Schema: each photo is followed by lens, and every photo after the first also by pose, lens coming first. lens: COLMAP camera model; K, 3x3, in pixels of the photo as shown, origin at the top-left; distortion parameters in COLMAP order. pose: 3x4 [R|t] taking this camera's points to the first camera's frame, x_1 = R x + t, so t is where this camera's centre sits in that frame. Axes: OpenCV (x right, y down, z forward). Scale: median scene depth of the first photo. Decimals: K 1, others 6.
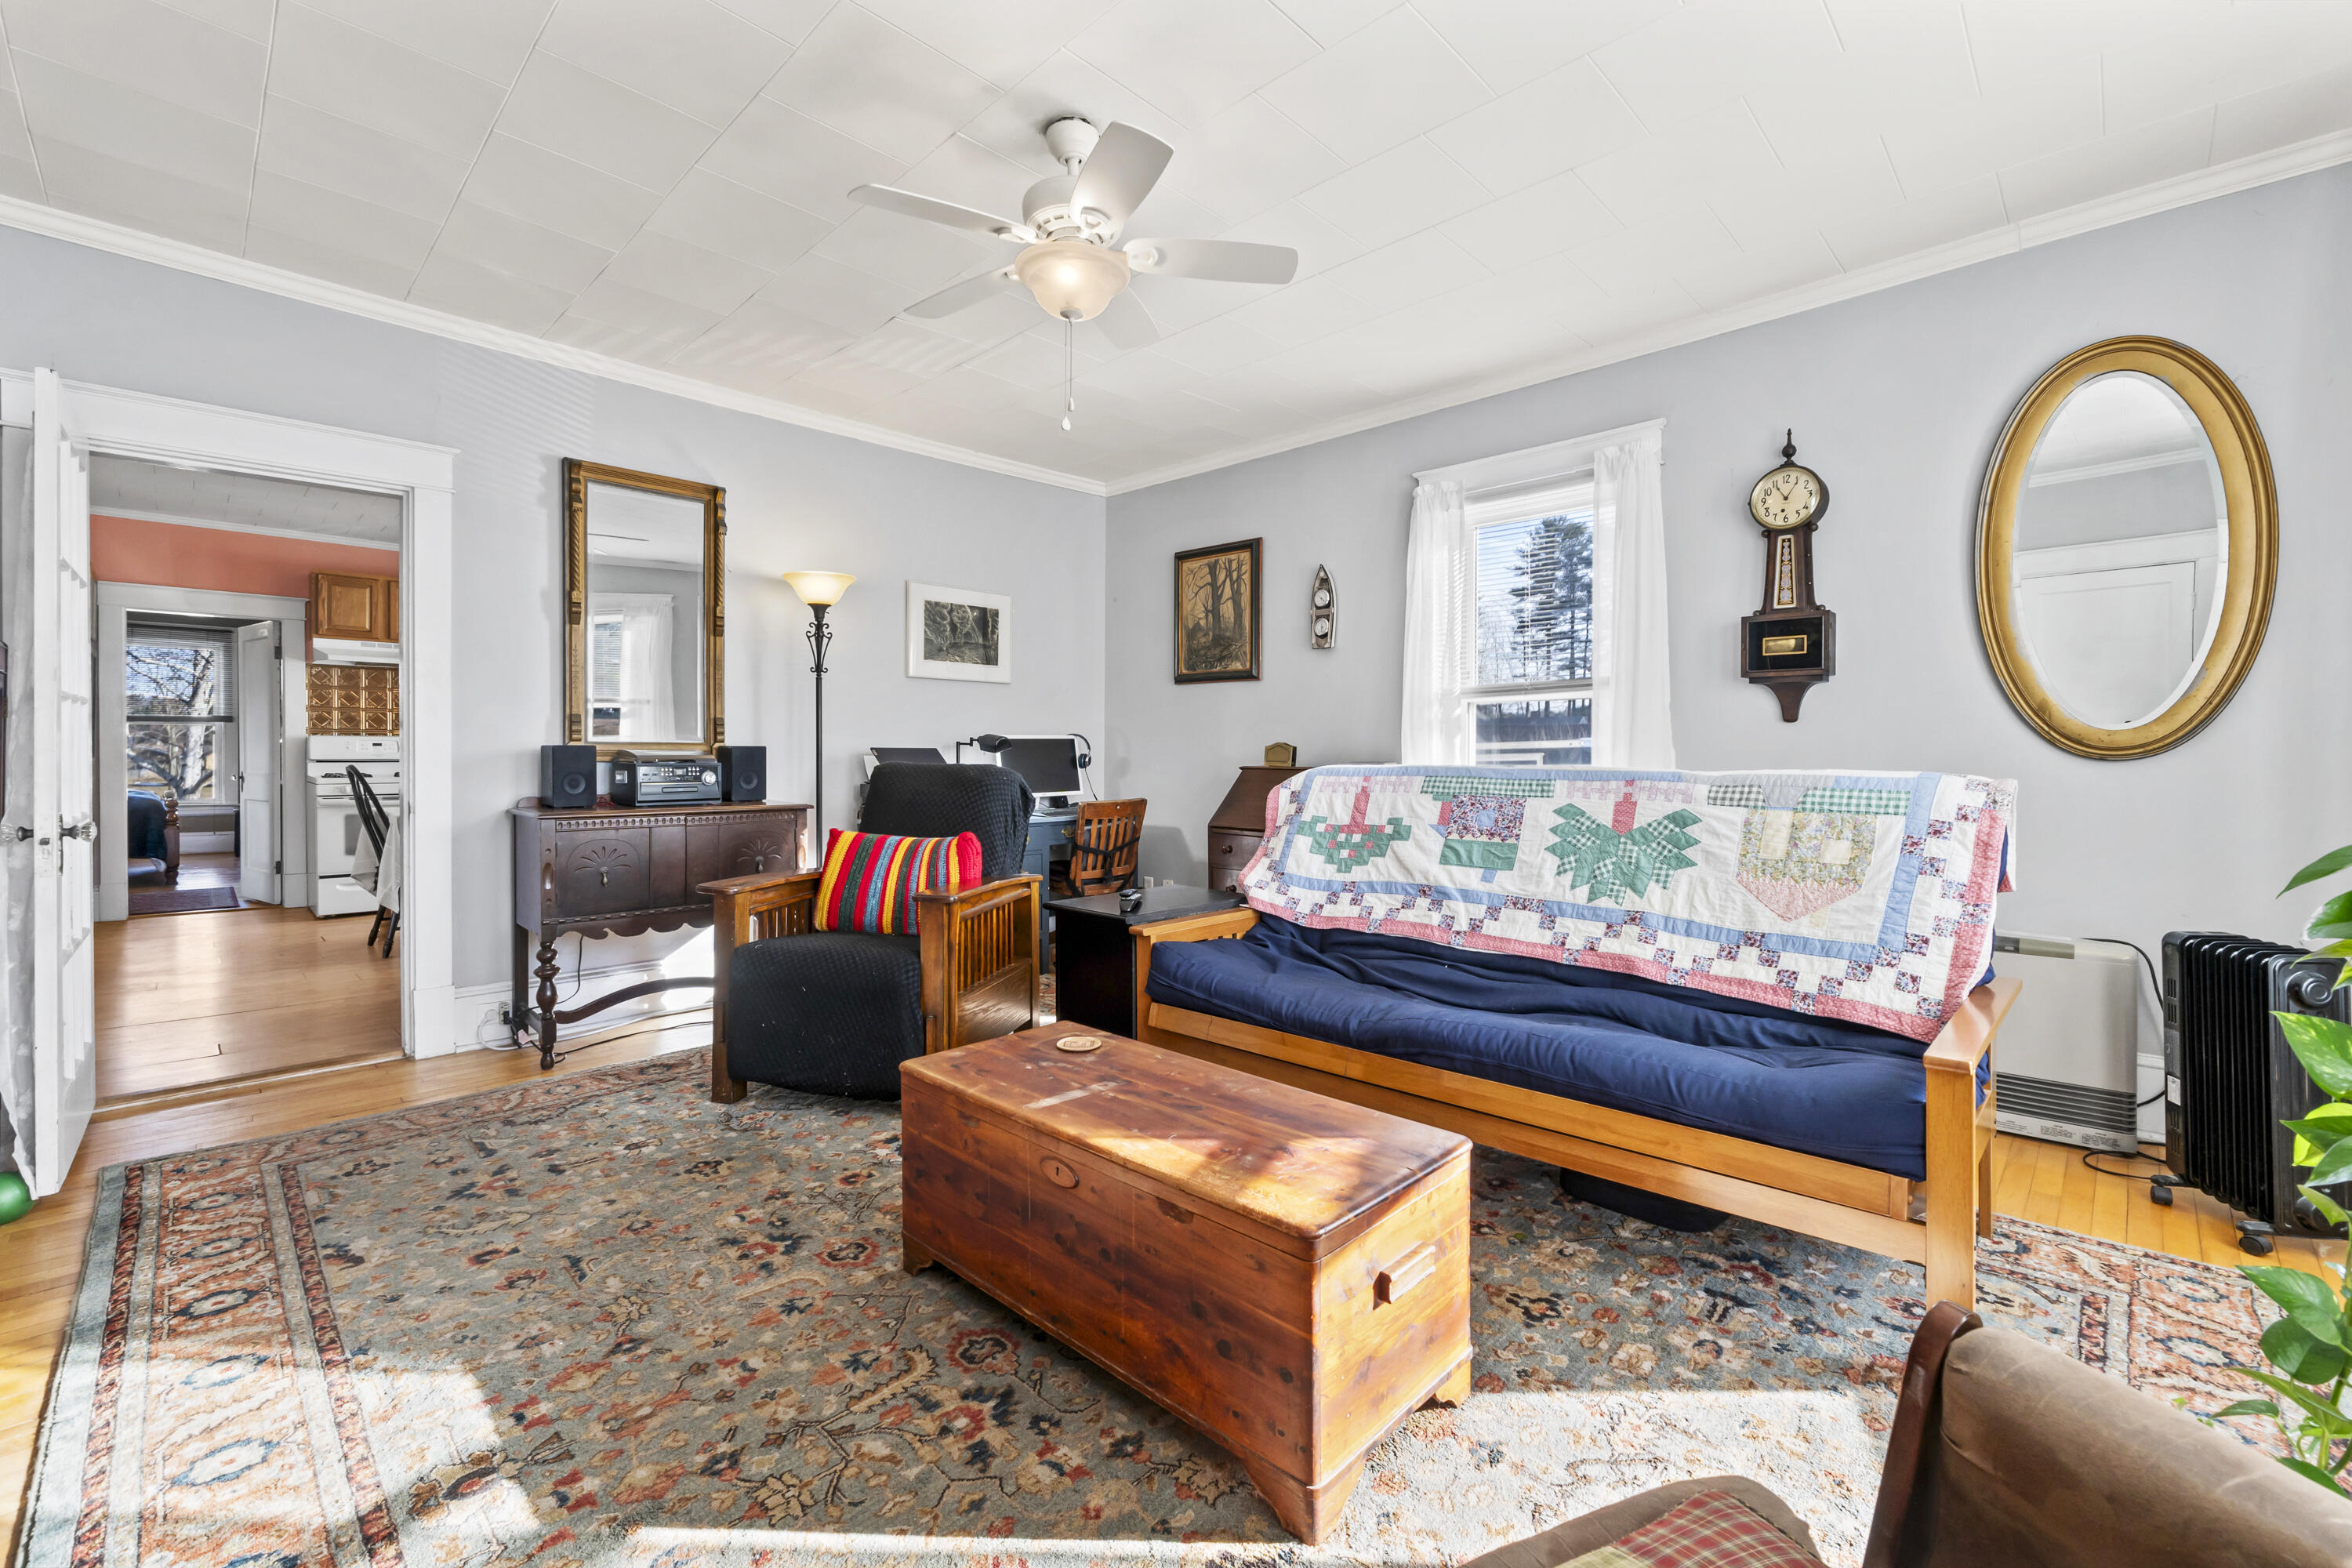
lens RADIAL K [[981.4, 0, 1185.5], [0, 981.4, 769.5], [0, 0, 1]] dist [-0.007052, -0.000697]
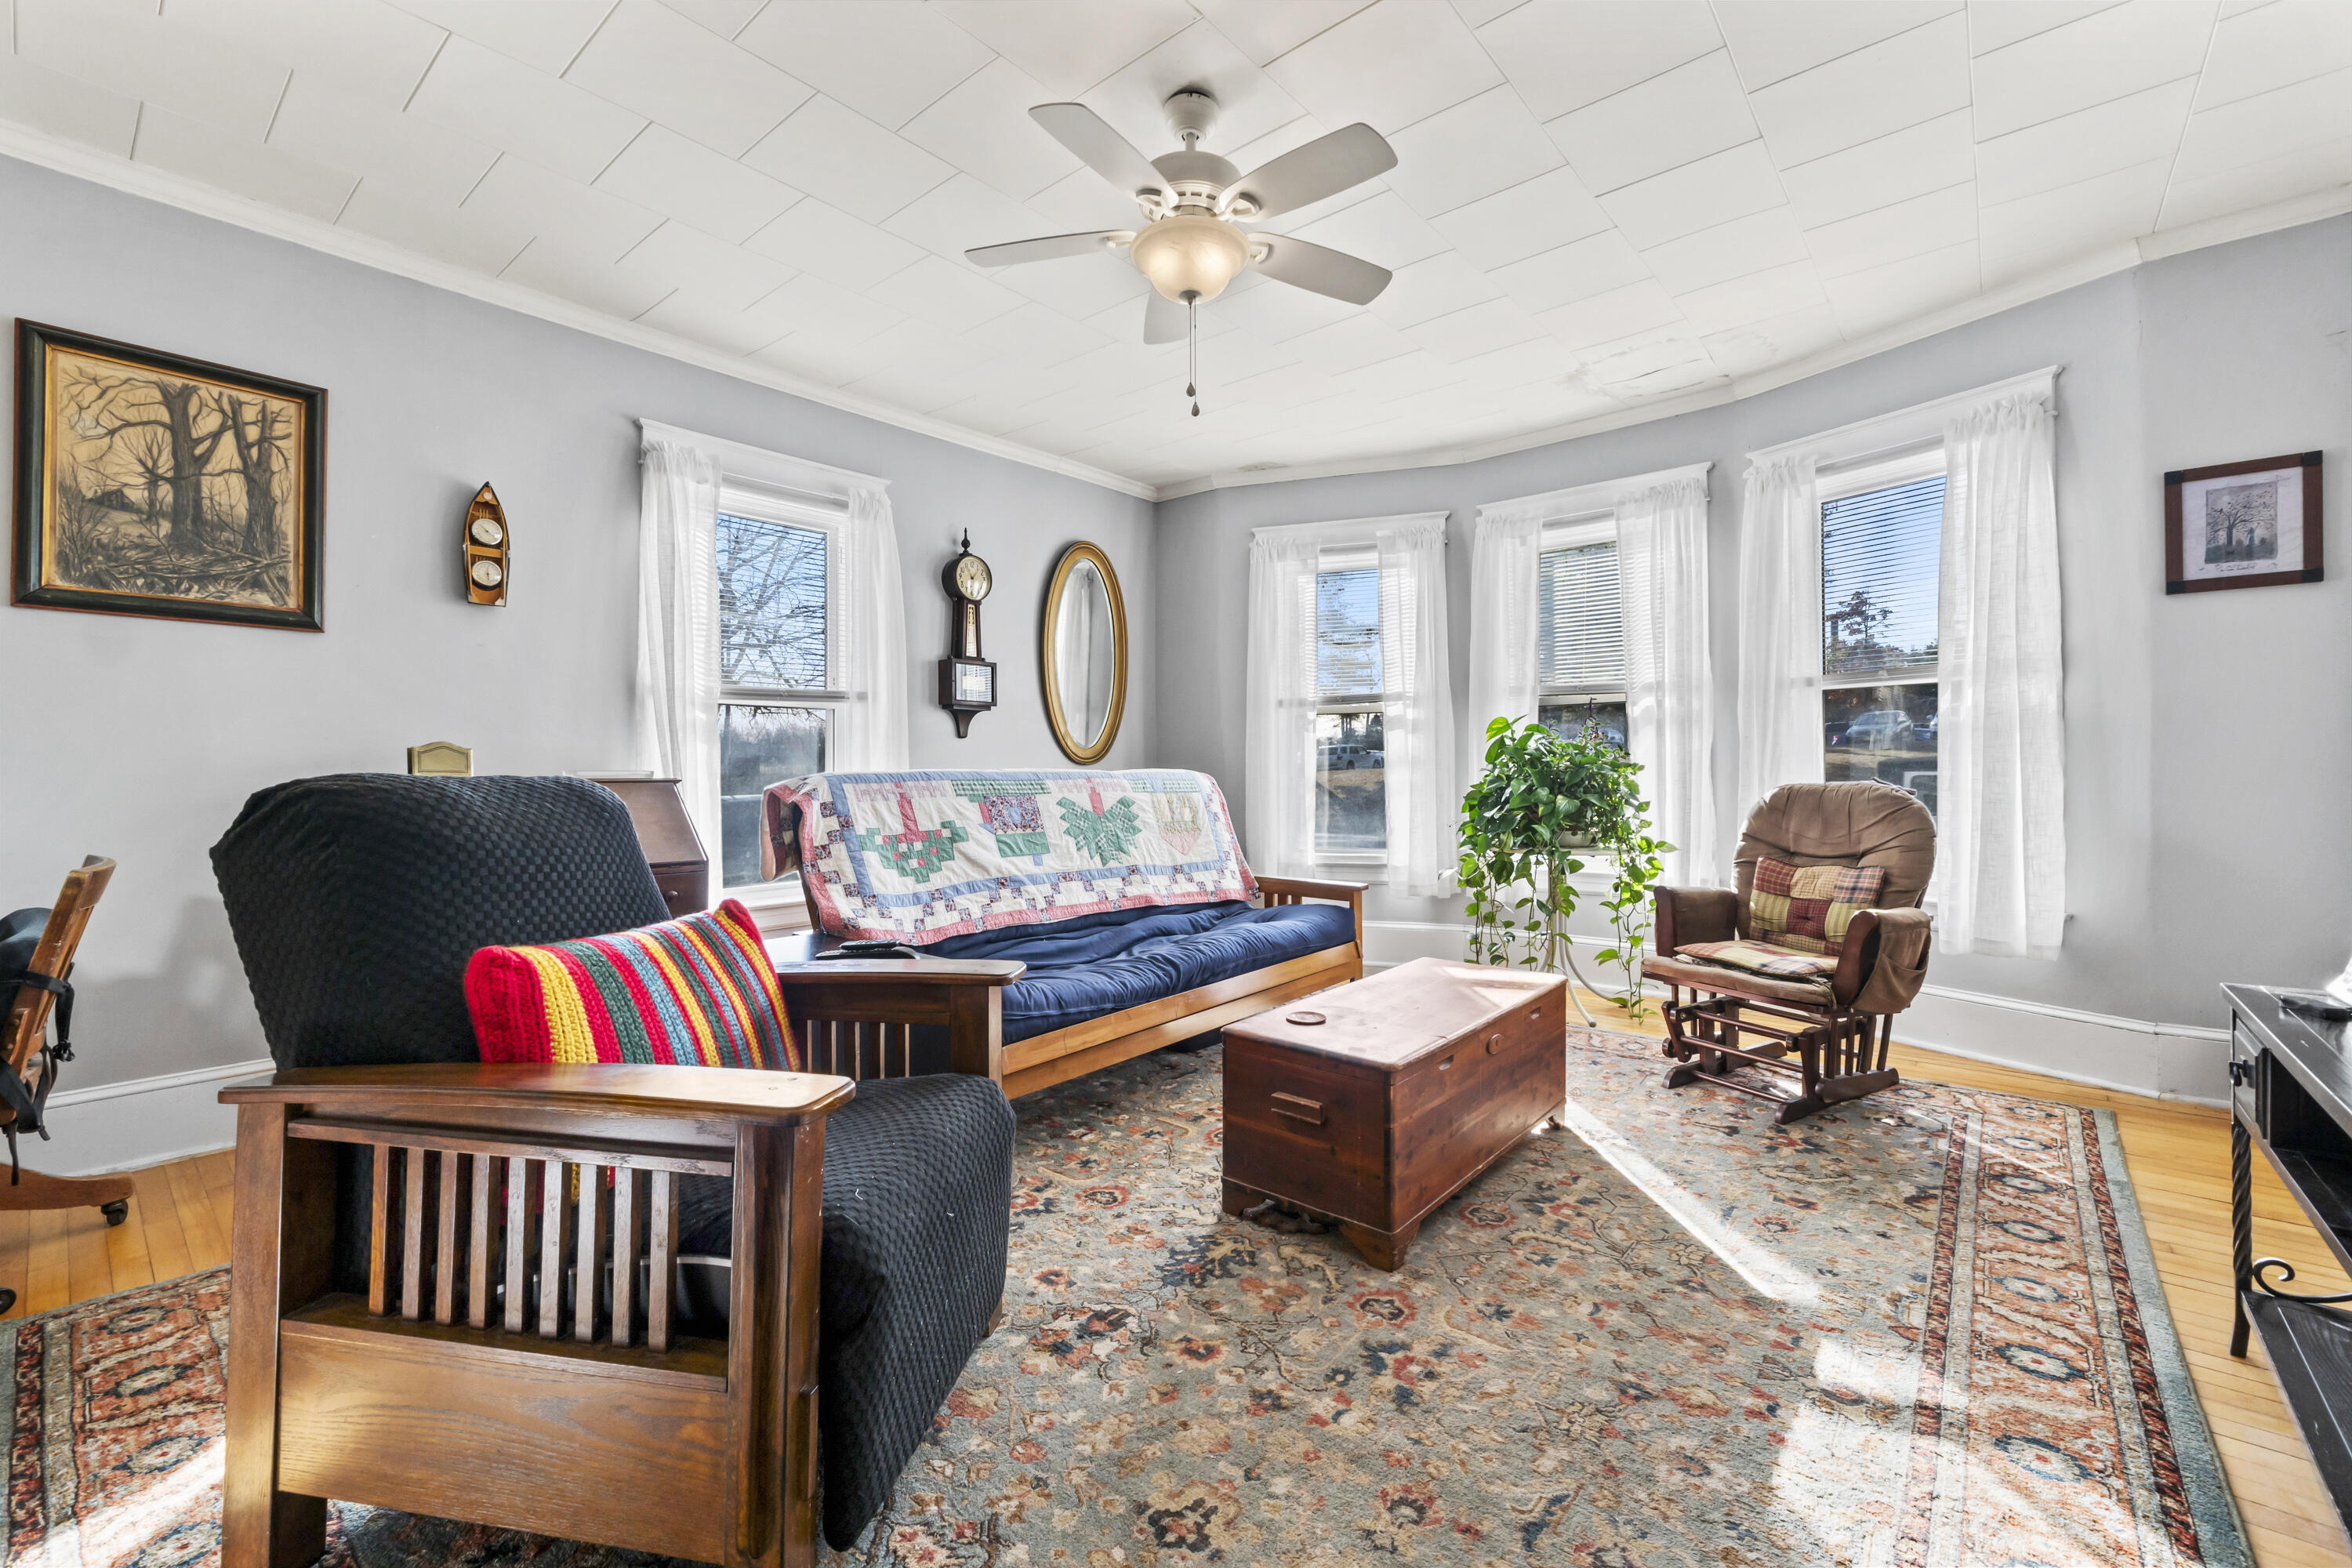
lens RADIAL K [[981.4, 0, 1163.6], [0, 981.4, 772.0], [0, 0, 1]] dist [-0.007052, -0.000697]
pose [[-0.058045, -0.005815, 0.998297, -1.128742], [0.019892, 0.999778, 0.006981, -0.006515], [-0.998116, 0.020263, -0.057916, 1.145314]]
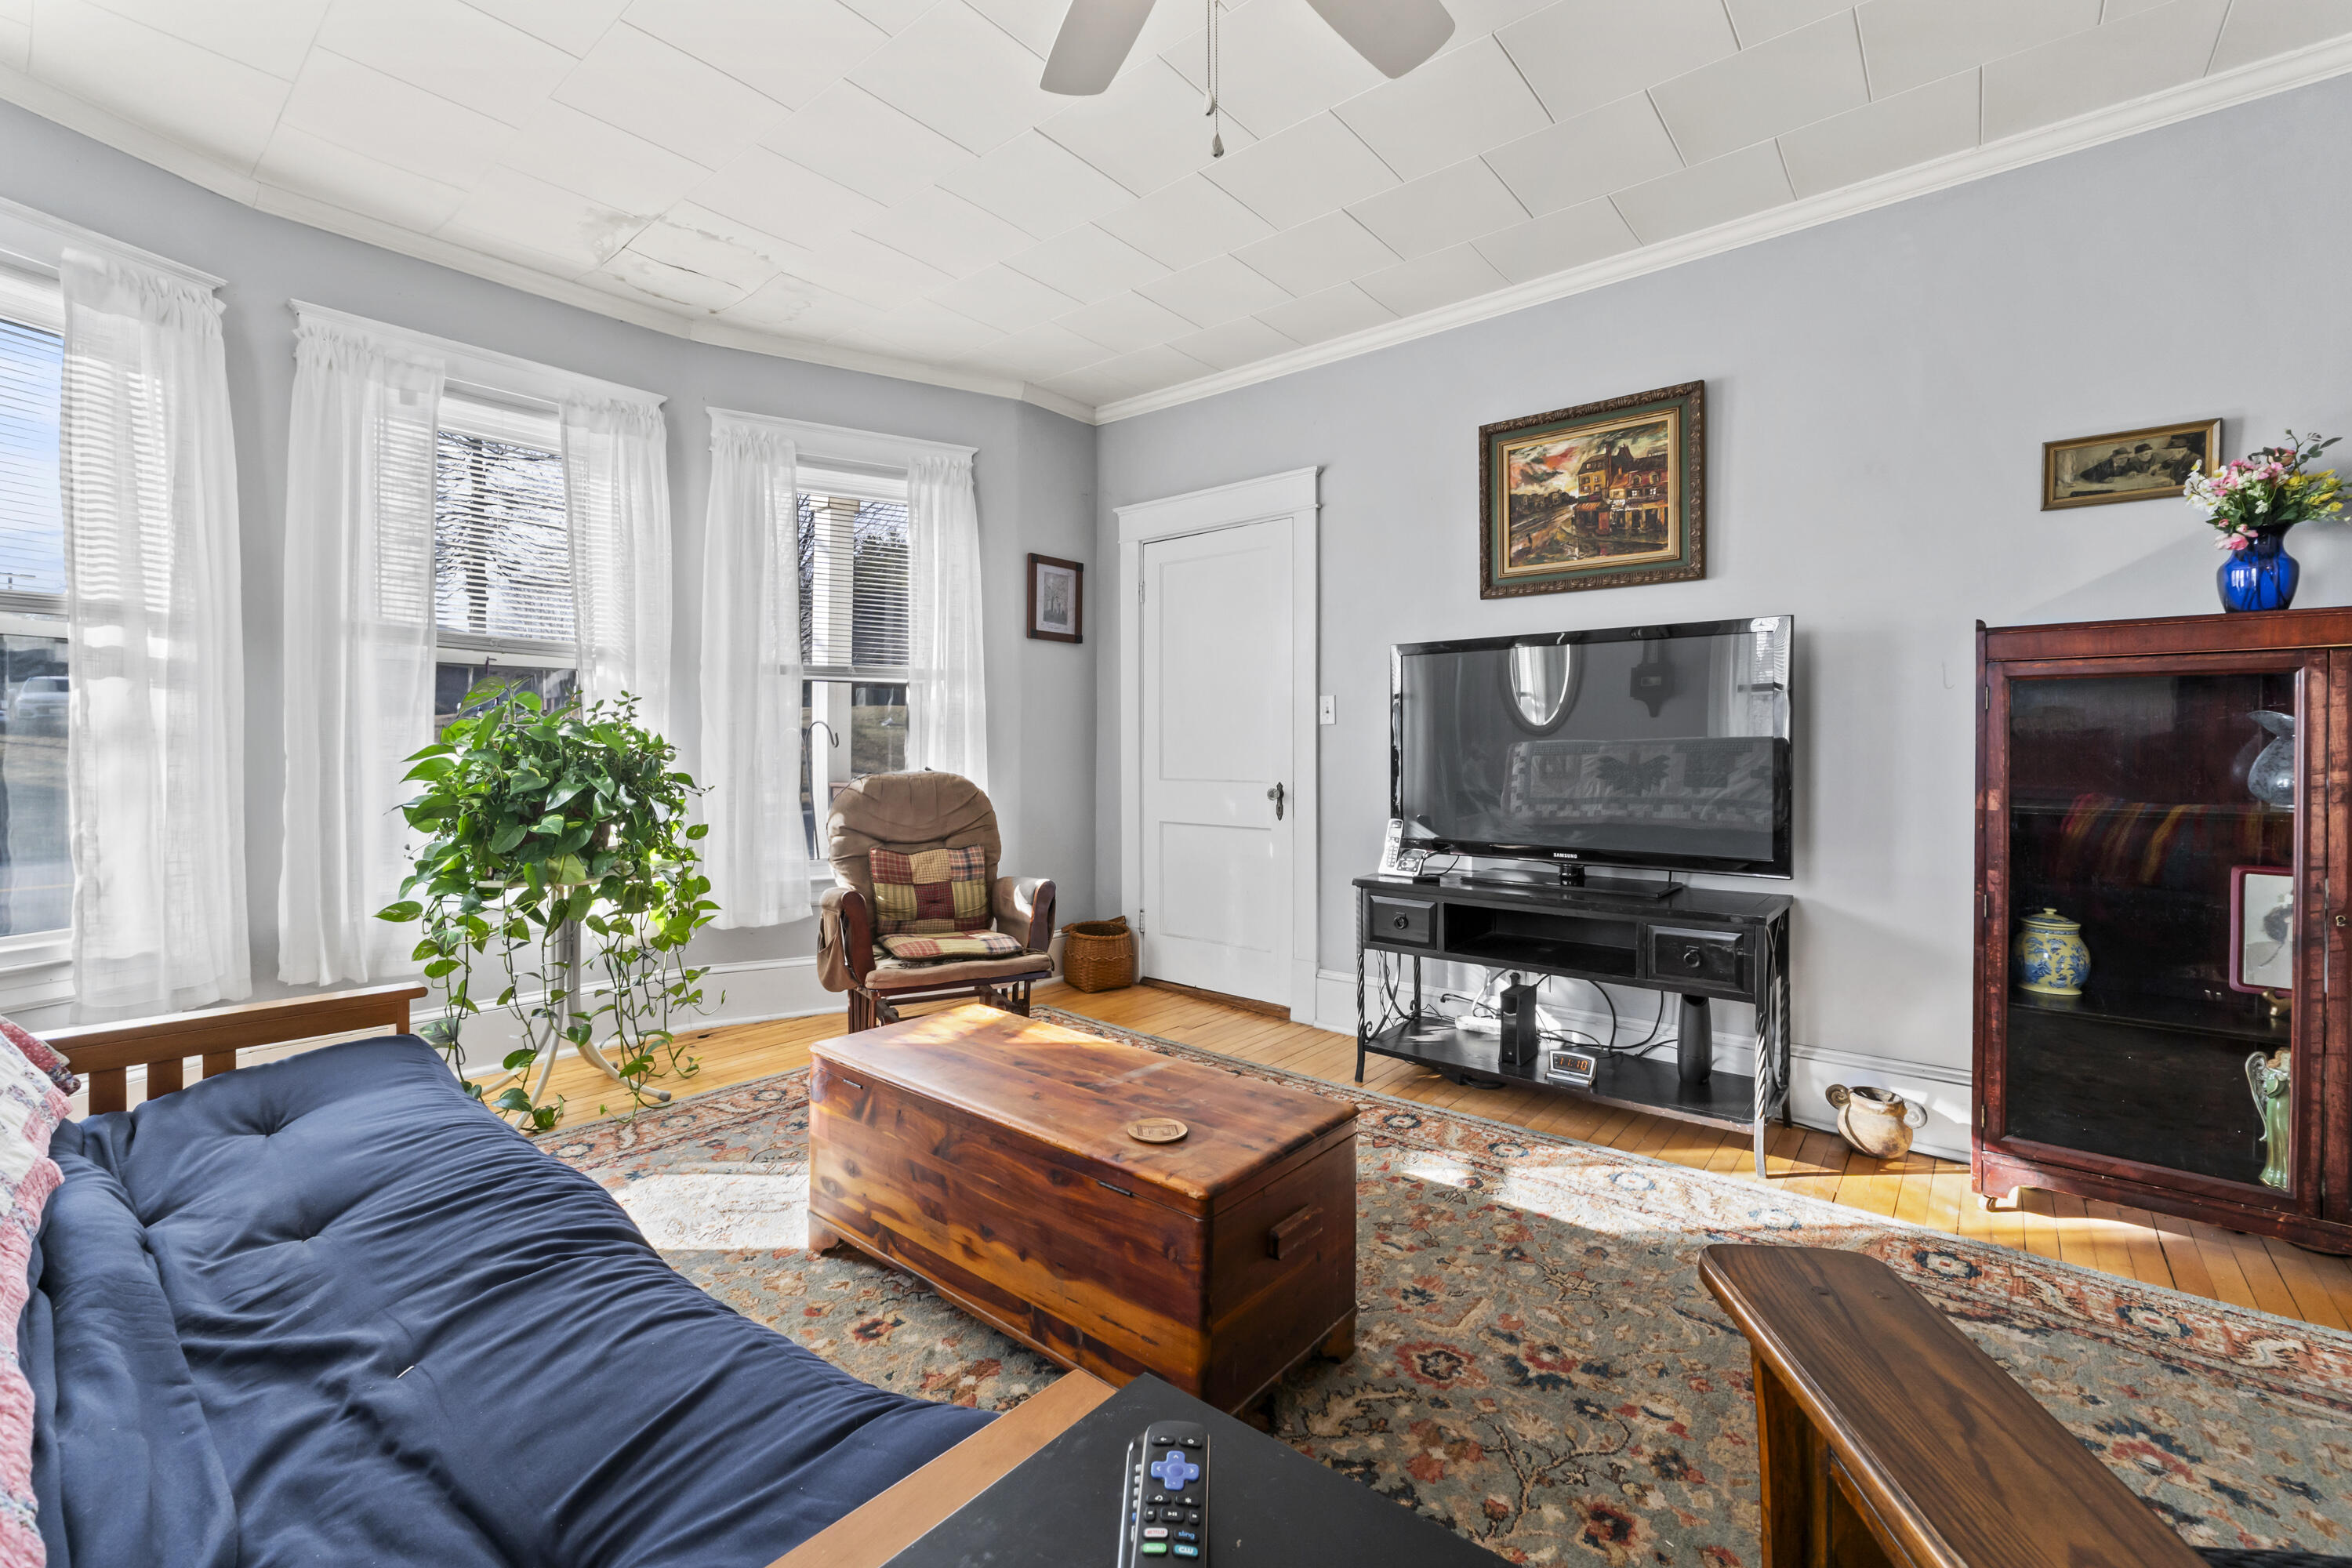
lens RADIAL K [[981.4, 0, 1188.6], [0, 981.4, 756.0], [0, 0, 1]] dist [-0.007052, -0.000697]
pose [[-0.996434, -0.004546, -0.084256, -0.064458], [-0.006182, 0.999797, 0.019174, -0.017949], [0.084152, 0.019626, -0.996260, 1.634341]]
